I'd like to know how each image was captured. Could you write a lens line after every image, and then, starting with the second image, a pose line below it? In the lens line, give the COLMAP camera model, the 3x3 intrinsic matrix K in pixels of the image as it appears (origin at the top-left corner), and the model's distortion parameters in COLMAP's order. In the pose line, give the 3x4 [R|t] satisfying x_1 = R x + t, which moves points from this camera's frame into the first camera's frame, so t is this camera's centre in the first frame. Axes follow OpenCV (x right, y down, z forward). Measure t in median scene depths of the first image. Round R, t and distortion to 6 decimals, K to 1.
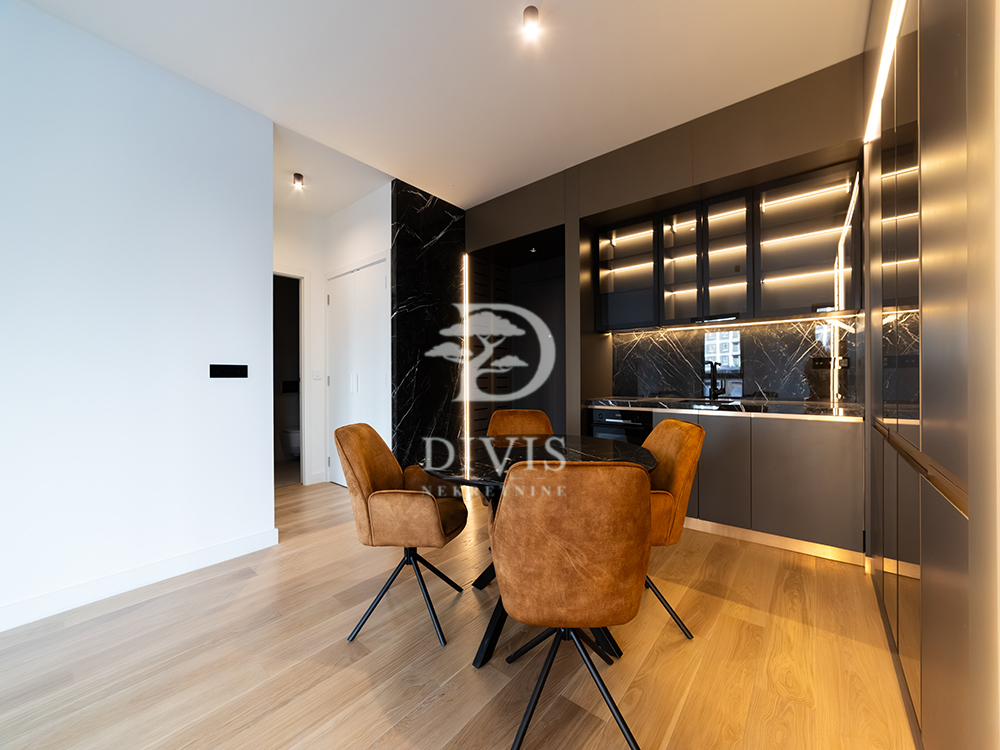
lens RADIAL K [[384.8, 0, 500.0], [0, 384.8, 375.0], [0, 0, 1]] dist [-0.002999, -0.000194]
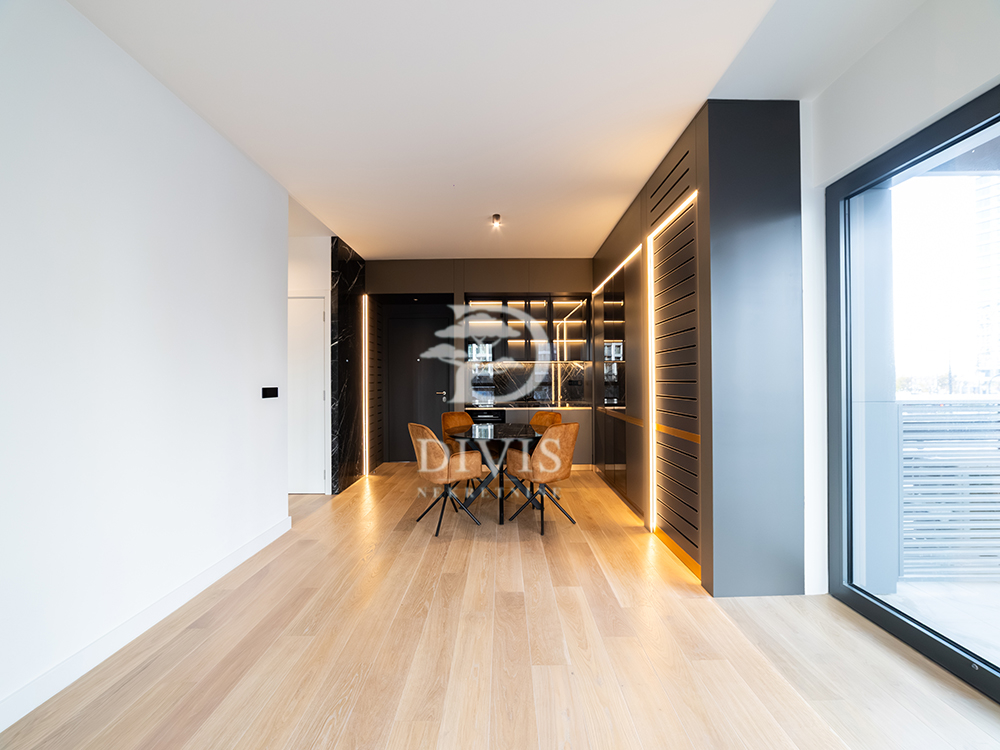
lens RADIAL K [[384.8, 0, 500.0], [0, 384.8, 375.0], [0, 0, 1]] dist [-0.002999, -0.000194]
pose [[0.775707, 0.008964, 0.631029, -0.753015], [-0.001622, 0.999924, -0.012210, -0.044153], [-0.631091, 0.008448, 0.775663, -0.374510]]
